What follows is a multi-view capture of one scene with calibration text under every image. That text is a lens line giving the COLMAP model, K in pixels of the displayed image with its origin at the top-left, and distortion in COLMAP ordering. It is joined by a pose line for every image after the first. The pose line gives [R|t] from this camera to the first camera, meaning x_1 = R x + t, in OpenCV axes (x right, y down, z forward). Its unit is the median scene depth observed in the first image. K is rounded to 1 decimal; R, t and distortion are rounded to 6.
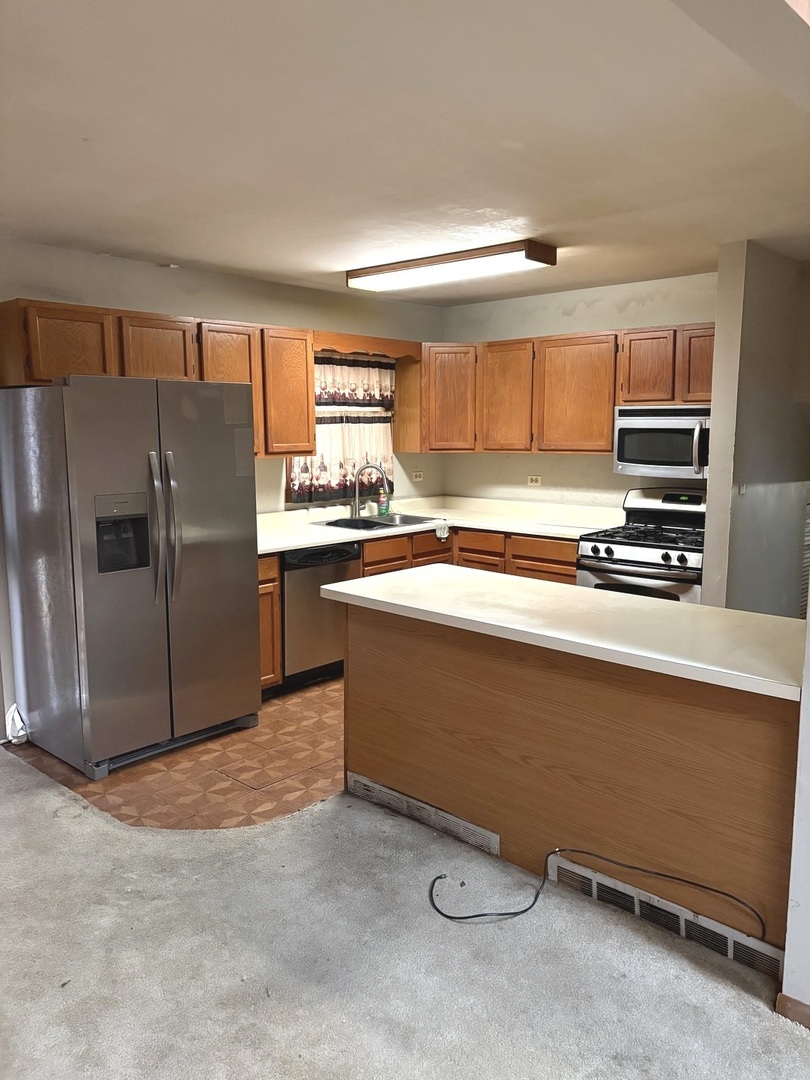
lens RADIAL K [[816.4, 0, 399.4], [0, 816.4, 540.6], [0, 0, 1]] dist [0.050779, -0.038357]
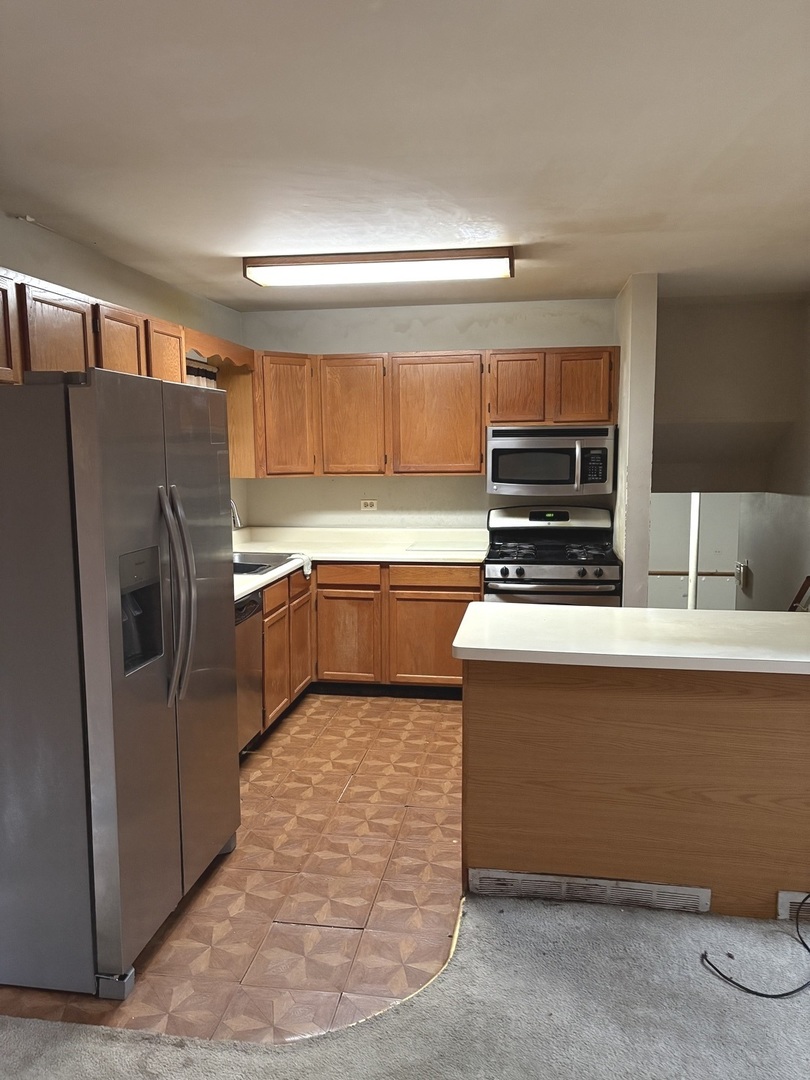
lens RADIAL K [[816.4, 0, 408.0], [0, 816.4, 541.5], [0, 0, 1]] dist [0.050779, -0.038357]
pose [[0.830980, -0.070481, 0.551819, -0.386157], [0.084998, 0.996381, -0.000735, -0.033352], [-0.549770, 0.047514, 0.833964, 0.240920]]
